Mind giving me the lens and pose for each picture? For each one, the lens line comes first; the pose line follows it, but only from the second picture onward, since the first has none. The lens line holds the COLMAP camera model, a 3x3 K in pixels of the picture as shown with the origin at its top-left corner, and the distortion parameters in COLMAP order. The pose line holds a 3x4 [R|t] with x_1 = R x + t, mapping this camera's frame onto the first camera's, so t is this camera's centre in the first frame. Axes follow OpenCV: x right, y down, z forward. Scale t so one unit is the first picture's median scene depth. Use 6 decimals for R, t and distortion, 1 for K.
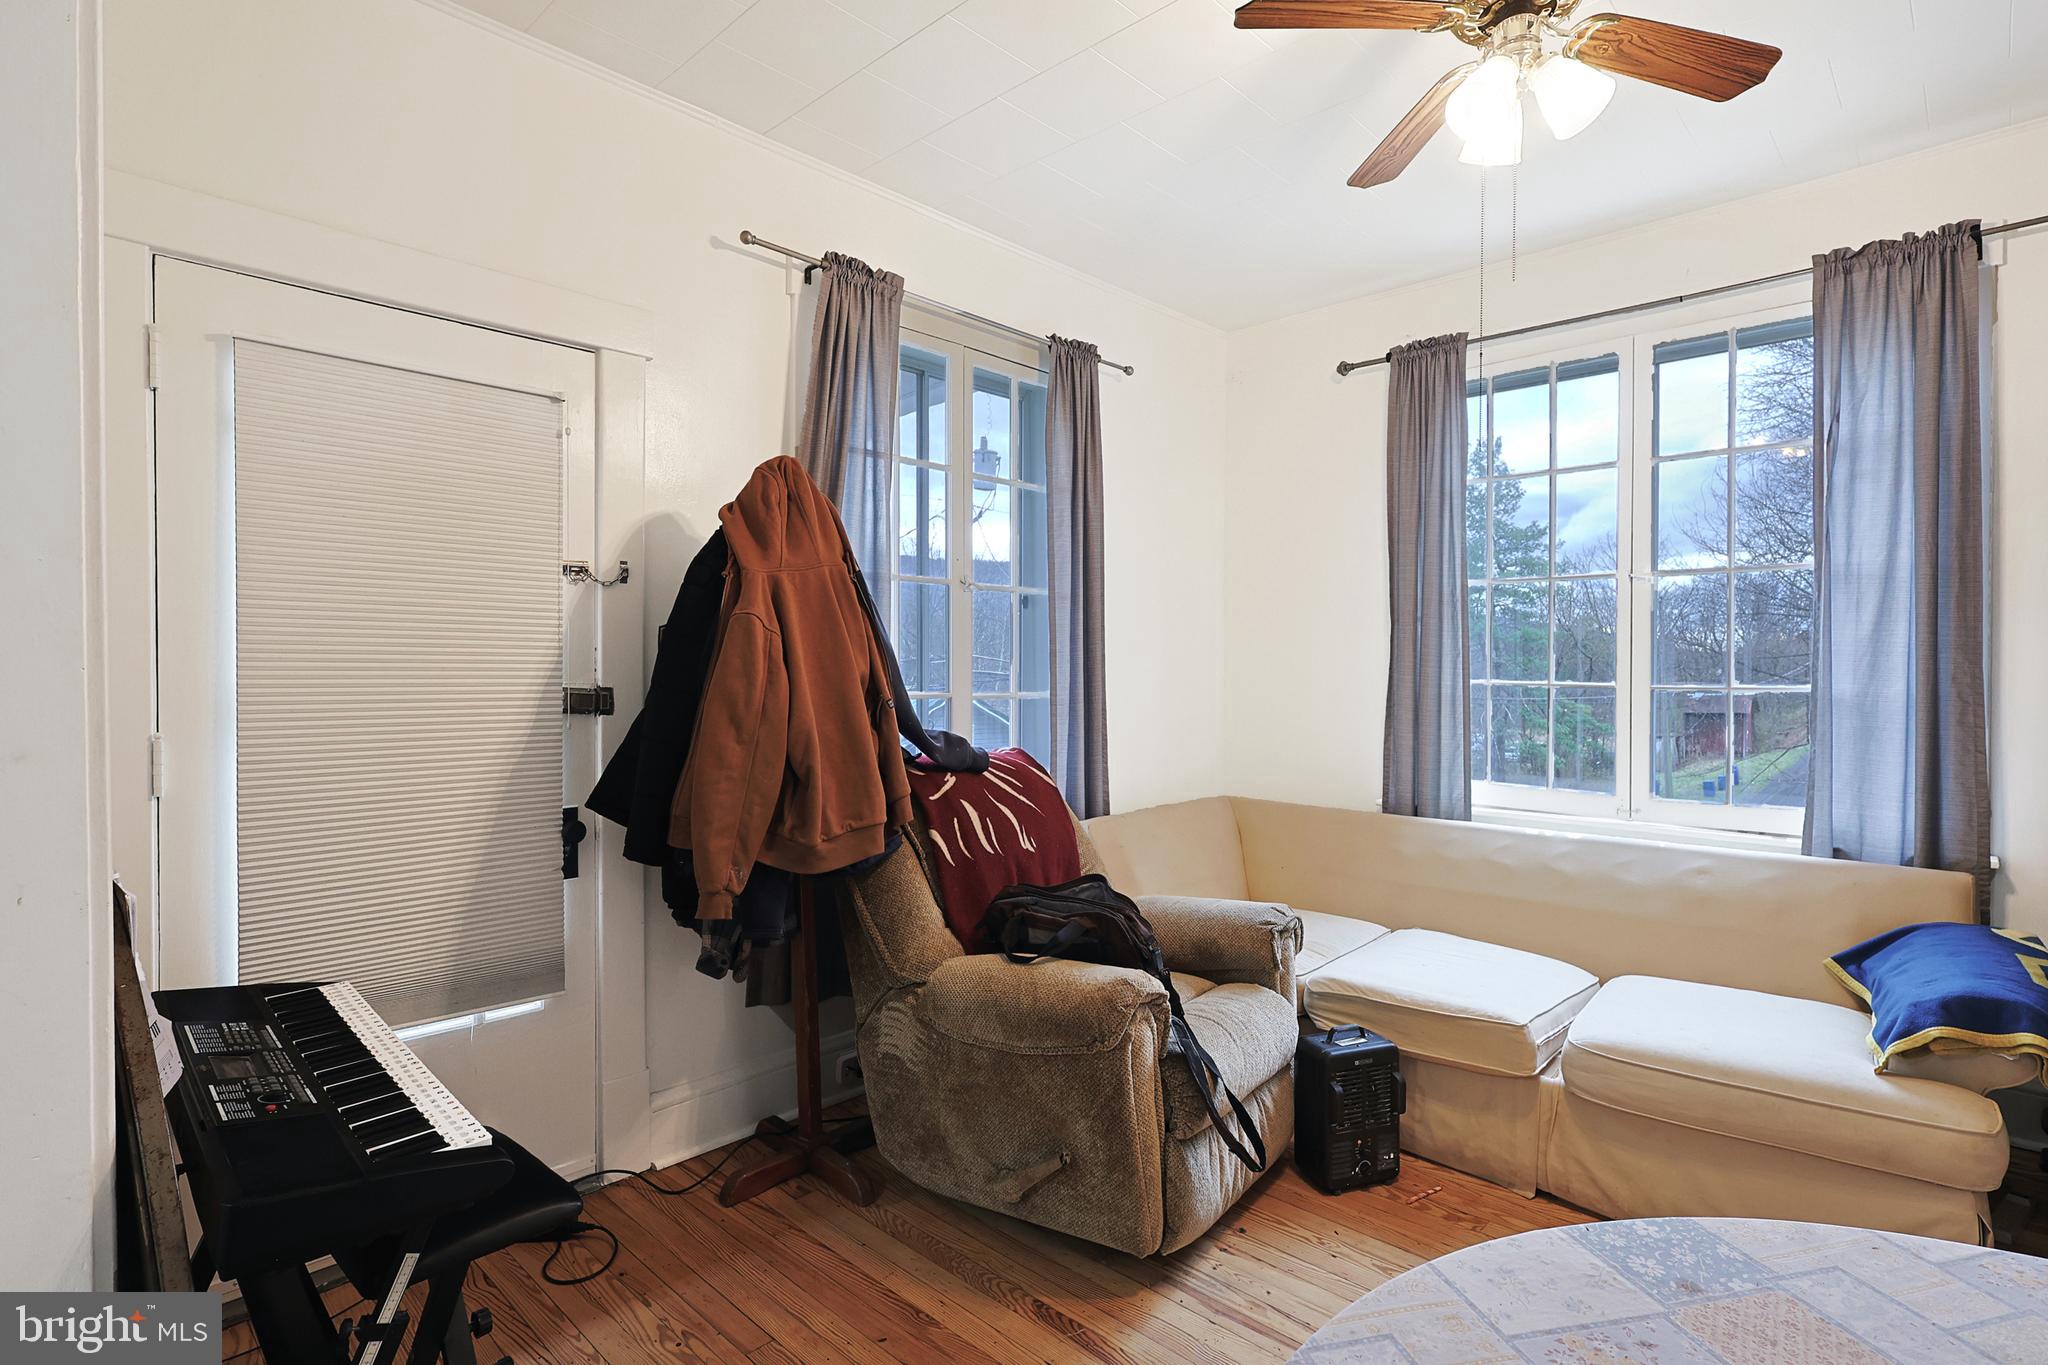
lens RADIAL K [[1001.4, 0, 1024.0], [0, 1001.4, 697.1], [0, 0, 1]] dist [-0.002717, 0.000045]
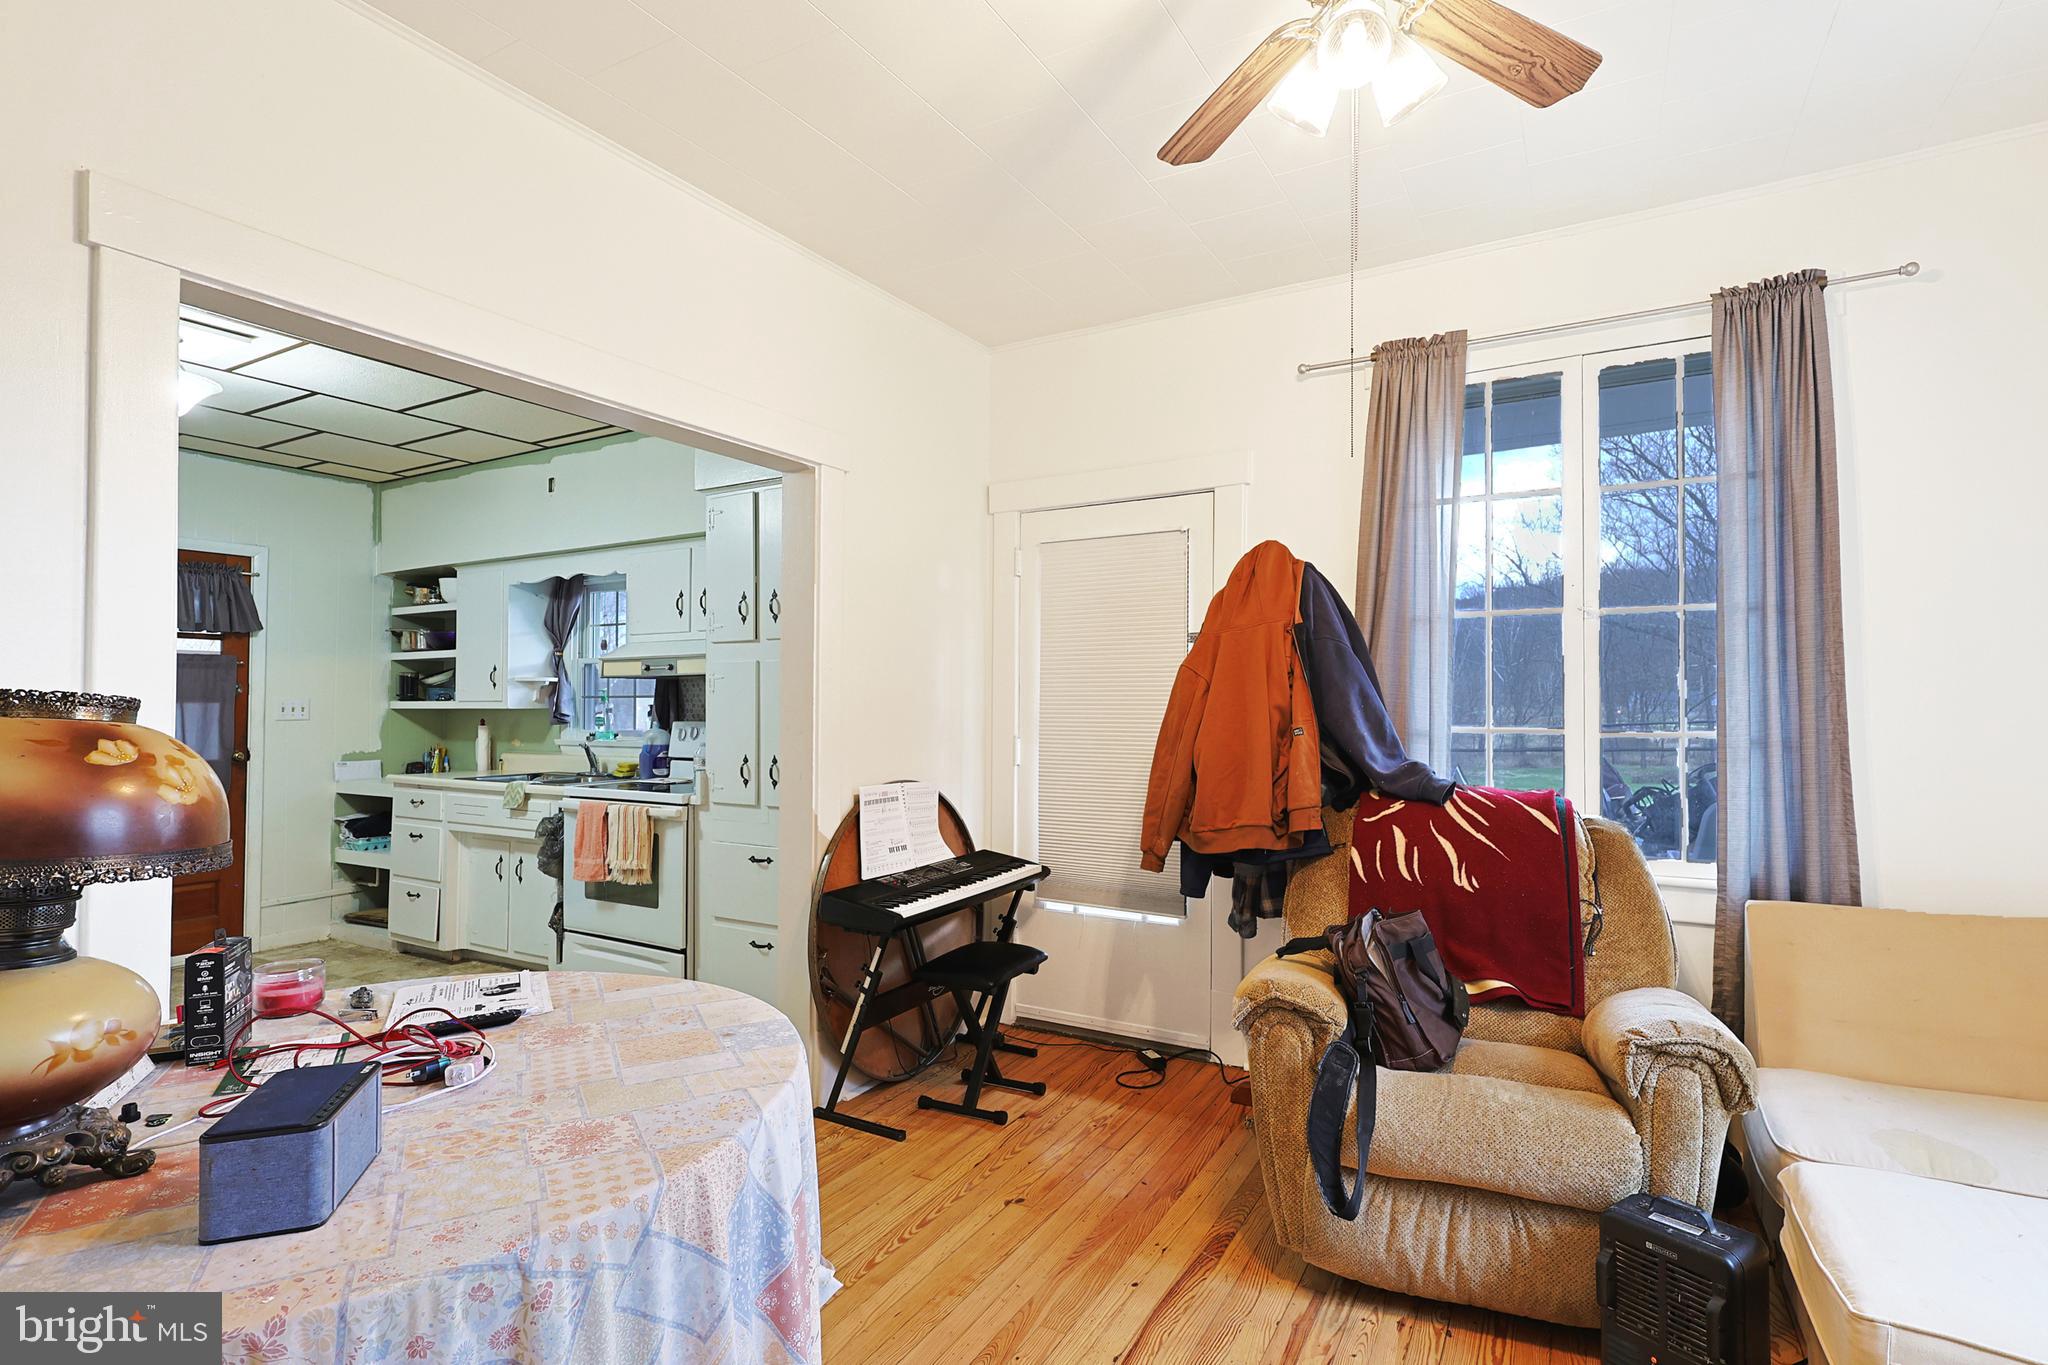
lens RADIAL K [[997.1, 0, 1028.9], [0, 997.1, 682.7], [0, 0, 1]] dist [-0.001216, 0.000107]
pose [[0.250744, -0.021926, -0.967805, 0.878288], [-0.022251, 0.999349, -0.028406, -0.010932], [0.967798, 0.028658, 0.250093, 0.352305]]
